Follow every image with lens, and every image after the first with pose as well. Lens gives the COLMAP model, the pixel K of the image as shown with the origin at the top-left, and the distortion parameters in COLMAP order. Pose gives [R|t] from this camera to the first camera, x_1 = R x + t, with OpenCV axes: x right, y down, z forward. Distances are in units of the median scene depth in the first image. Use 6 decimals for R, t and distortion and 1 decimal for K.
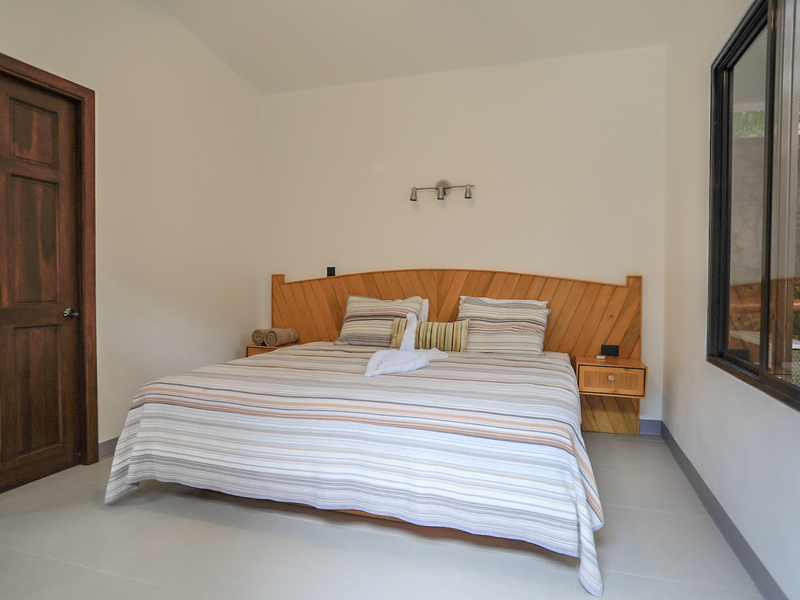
lens RADIAL K [[515.1, 0, 399.1], [0, 515.1, 298.9], [0, 0, 1]] dist [-0.074408, 0.056891]
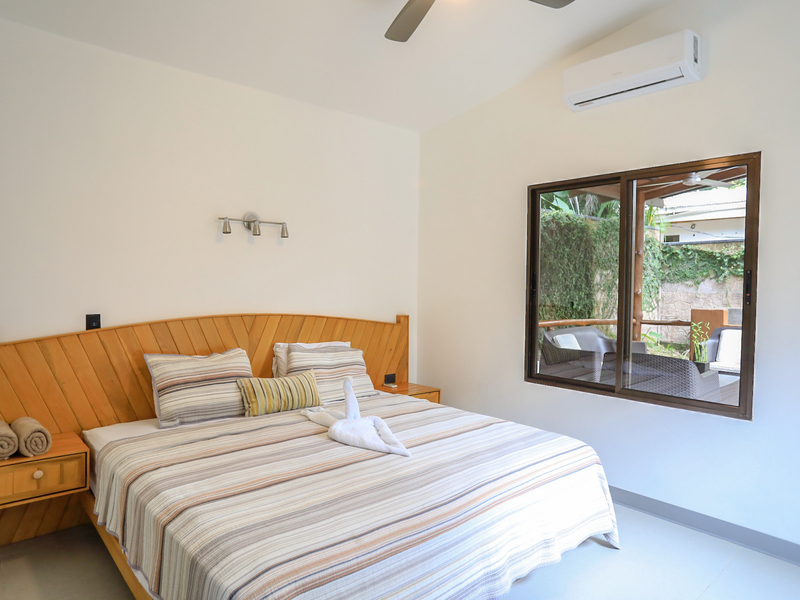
lens RADIAL K [[515.1, 0, 399.1], [0, 515.1, 298.9], [0, 0, 1]] dist [-0.074408, 0.056891]
pose [[0.503220, -0.024013, 0.863825, -0.557616], [0.018807, 0.999681, 0.016834, -0.095803], [-0.863954, 0.007774, 0.503511, 0.352064]]
